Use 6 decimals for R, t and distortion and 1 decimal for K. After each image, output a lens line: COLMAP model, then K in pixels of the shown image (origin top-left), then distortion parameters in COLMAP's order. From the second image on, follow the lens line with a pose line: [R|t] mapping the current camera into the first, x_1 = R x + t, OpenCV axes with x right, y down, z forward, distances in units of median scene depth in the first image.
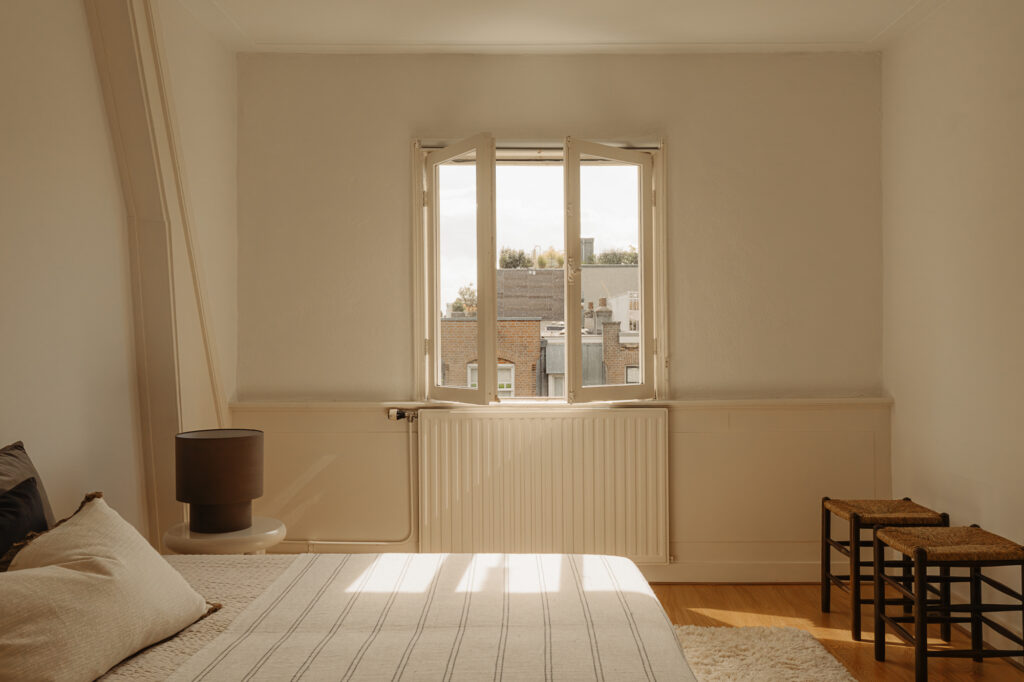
lens RADIAL K [[902.8, 0, 512.0], [0, 902.8, 341.0], [0, 0, 1]] dist [0.011614, 0.010262]
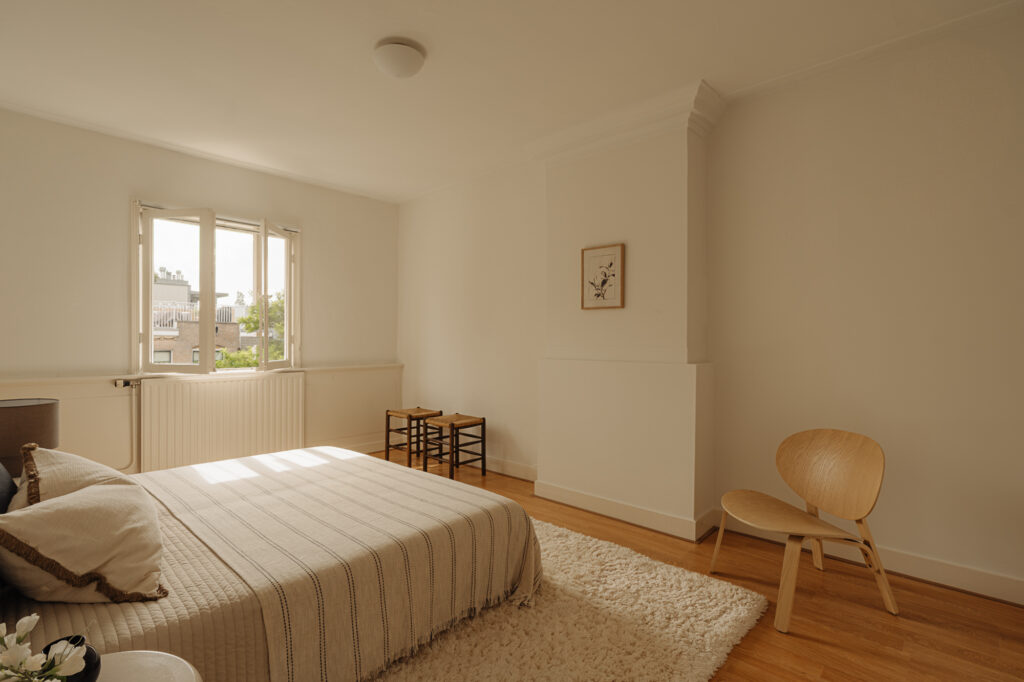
lens RADIAL K [[497.0, 0, 528.4], [0, 497.0, 333.3], [0, 0, 1]] dist [-0.001621, -0.000322]
pose [[0.664090, 0.017373, 0.747450, -0.313763], [-0.011842, 0.999849, -0.012718, 0.001786], [-0.747559, -0.000406, 0.664196, -0.032711]]
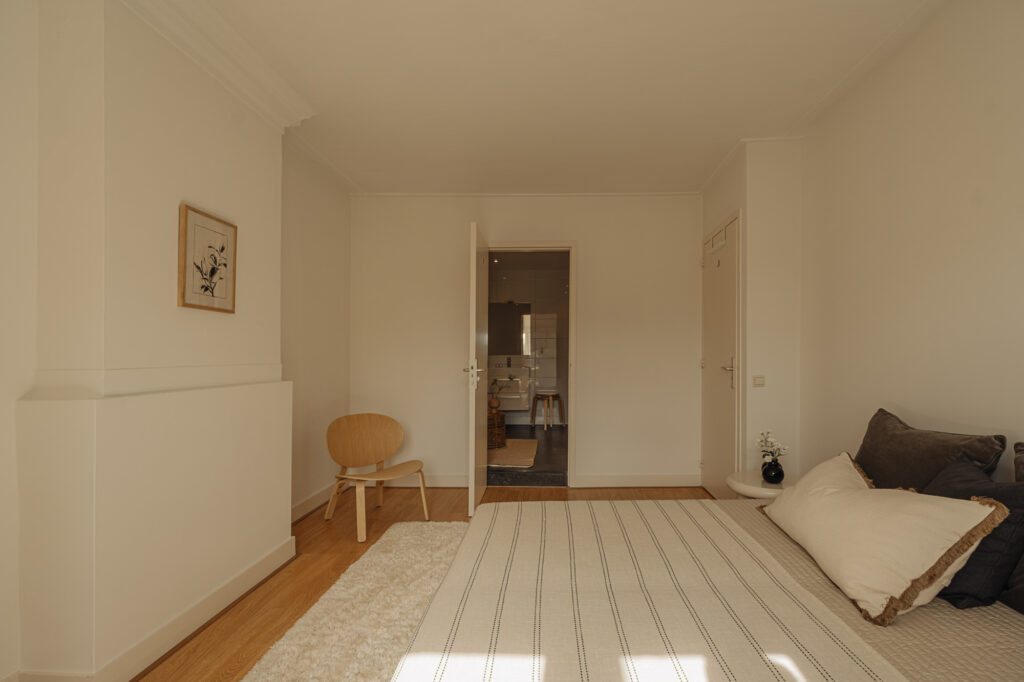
lens RADIAL K [[496.1, 0, 512.0], [0, 496.1, 341.0], [0, 0, 1]] dist [-0.020812, -0.000206]
pose [[-0.998081, 0.006937, 0.061526, 0.018332], [0.004935, 0.999455, -0.032627, 0.002975], [-0.061718, -0.032261, -0.997572, 0.950364]]
